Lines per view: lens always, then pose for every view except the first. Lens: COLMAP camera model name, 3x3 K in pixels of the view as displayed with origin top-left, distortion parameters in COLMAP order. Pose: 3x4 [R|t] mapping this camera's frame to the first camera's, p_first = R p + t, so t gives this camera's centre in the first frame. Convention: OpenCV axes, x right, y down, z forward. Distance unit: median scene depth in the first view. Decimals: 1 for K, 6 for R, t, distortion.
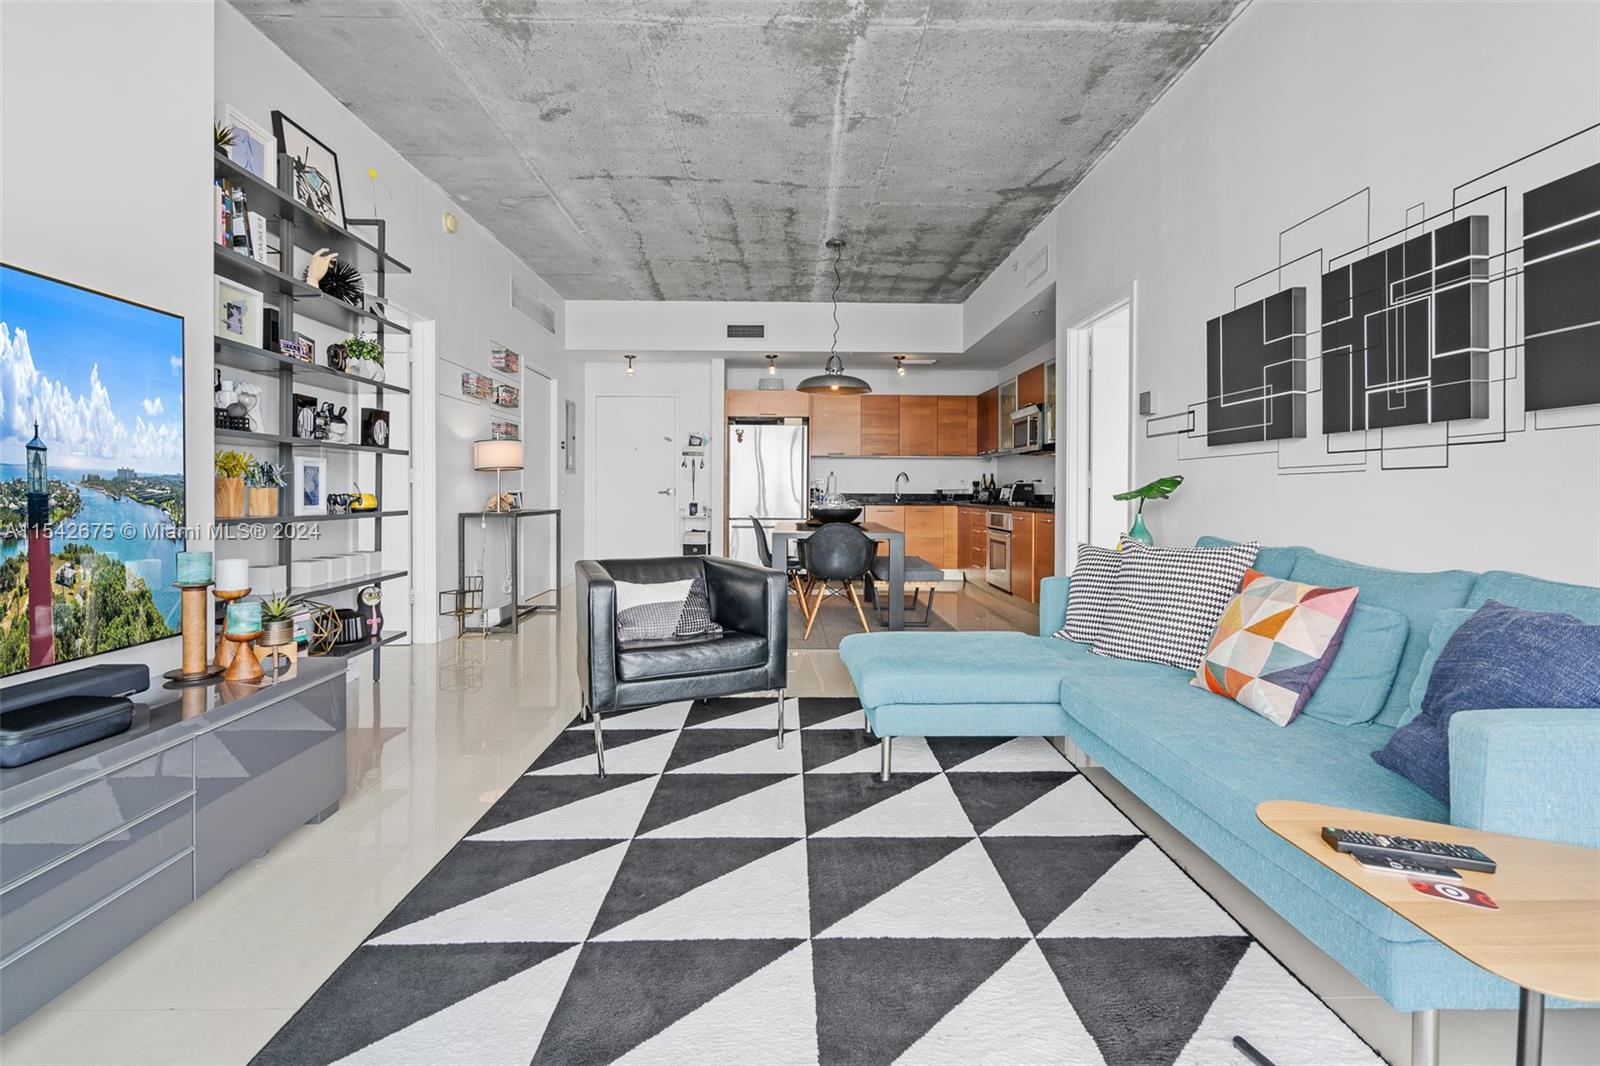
lens RADIAL K [[743.2, 0, 797.0], [0, 743.2, 494.4], [0, 0, 1]] dist [-0.001641, 0.000982]
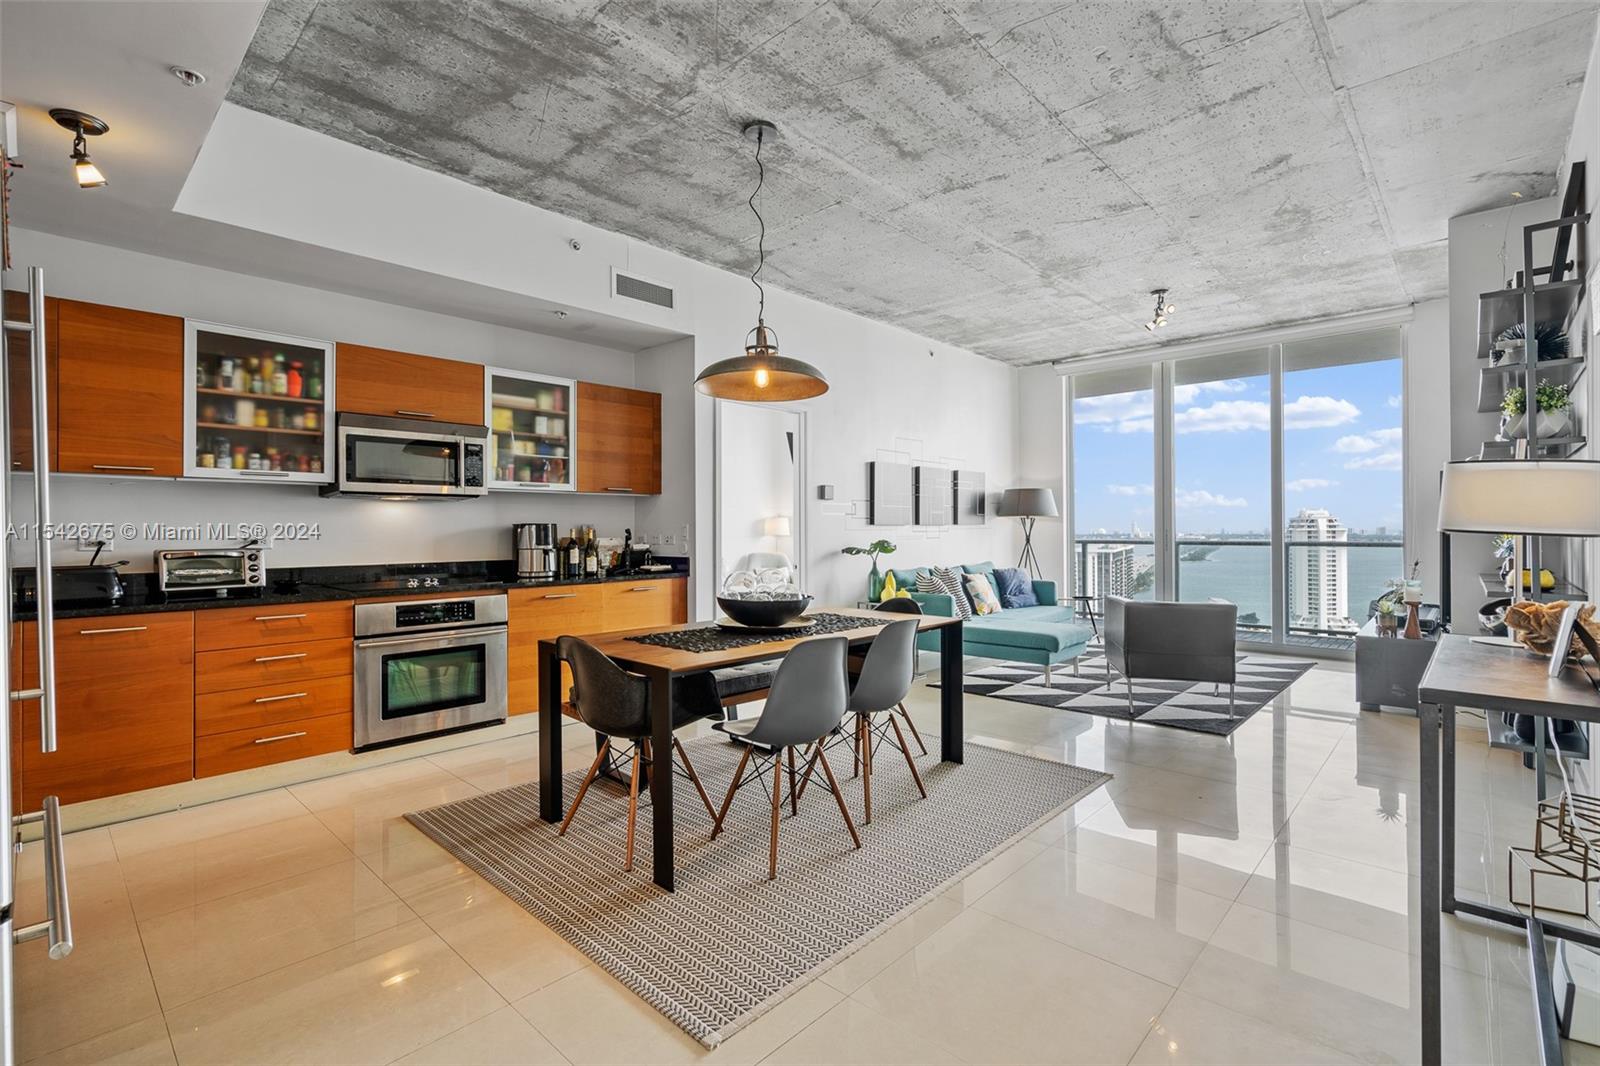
lens RADIAL K [[730.3, 0, 795.5], [0, 730.3, 524.6], [0, 0, 1]] dist [-0.001660, 0.000424]
pose [[-0.716730, 0.001996, 0.697348, -0.430011], [0.003902, 0.999992, 0.001148, -0.044449], [-0.697340, 0.003544, -0.716732, 1.671989]]
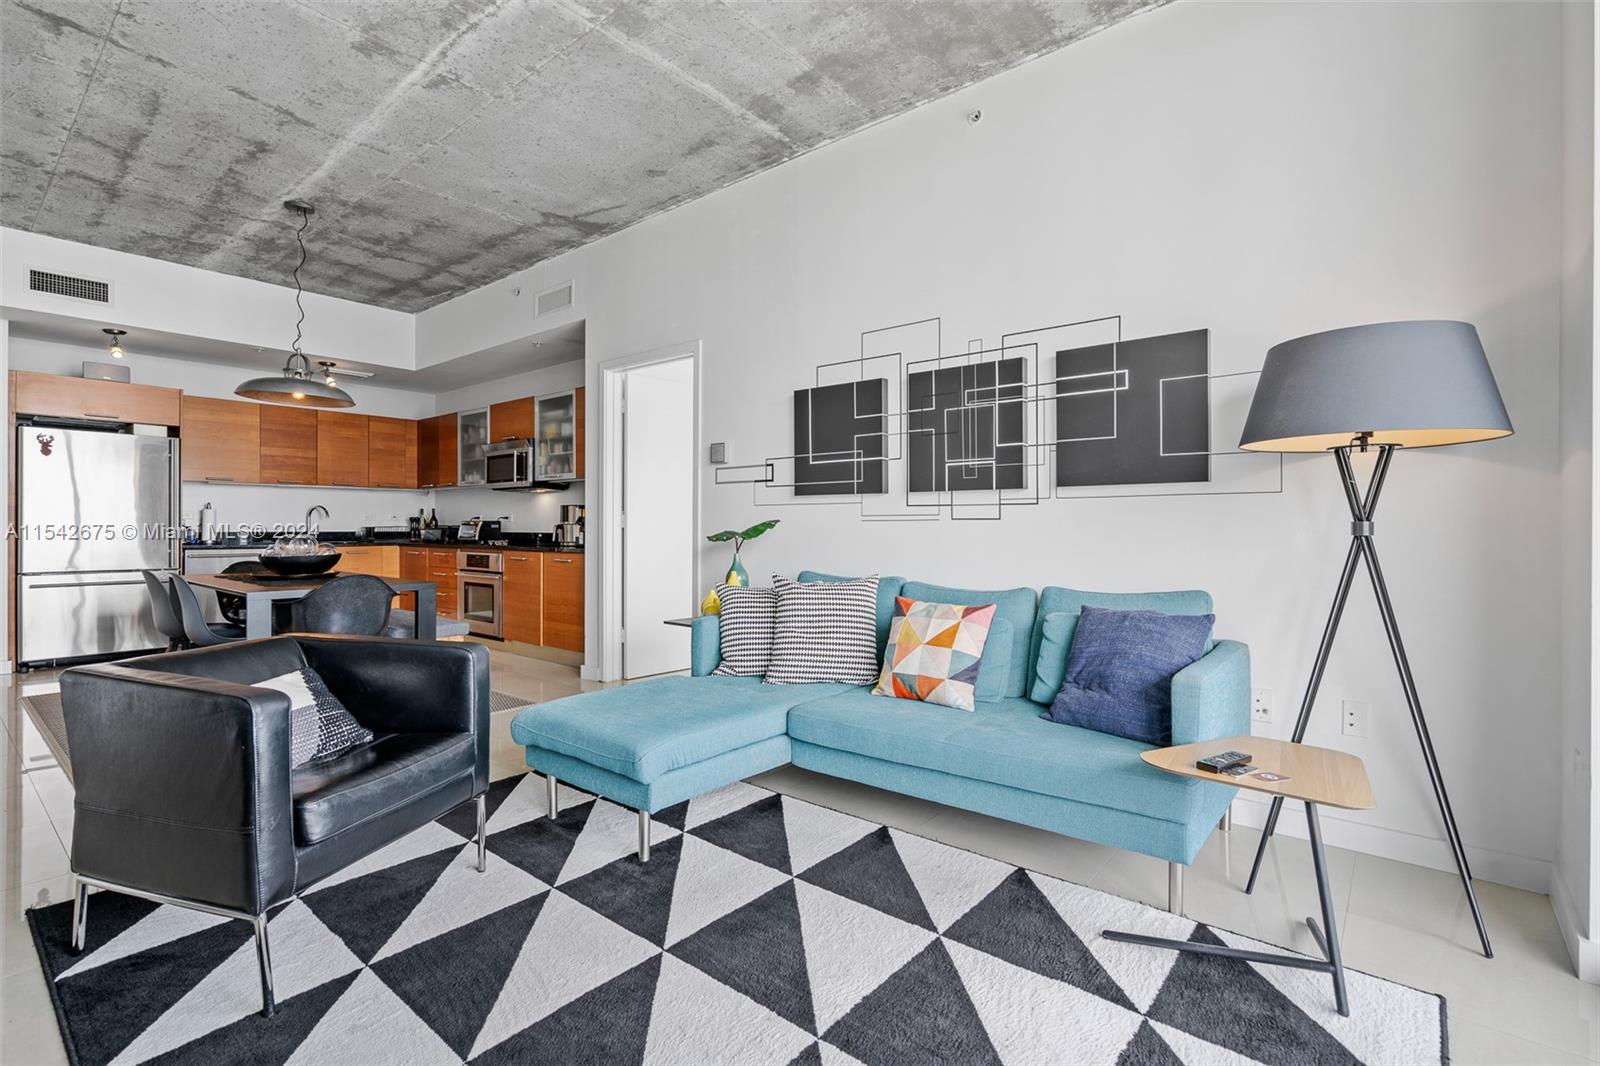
lens RADIAL K [[742.7, 0, 799.0], [0, 742.7, 527.0], [0, 0, 1]] dist [-0.003313, 0.000612]
pose [[0.652992, -0.002959, 0.757359, -0.229619], [0.002757, 0.999995, 0.001531, -0.010587], [-0.757360, 0.001088, 0.652997, 0.141123]]
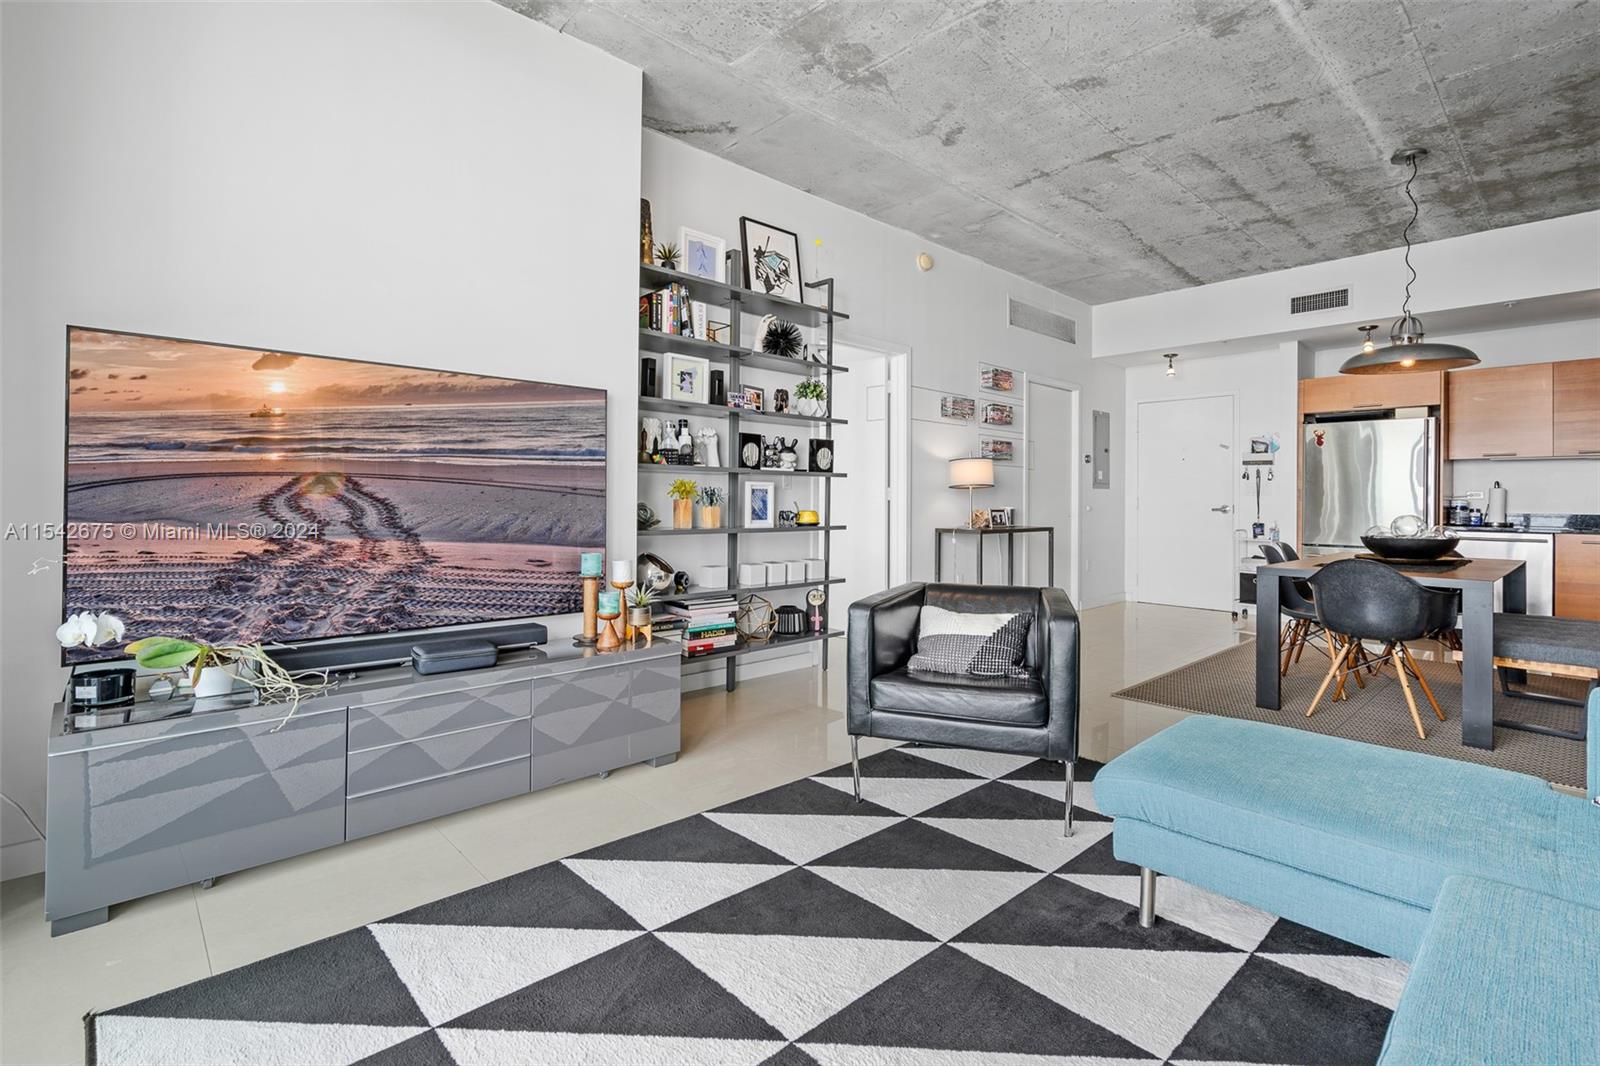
lens RADIAL K [[743.2, 0, 797.0], [0, 743.2, 494.4], [0, 0, 1]] dist [-0.001641, 0.000982]
pose [[0.668499, -0.003866, -0.743703, 0.223497], [-0.008142, 0.999889, -0.012516, -0.009216], [0.743669, 0.014422, 0.668393, 0.140311]]
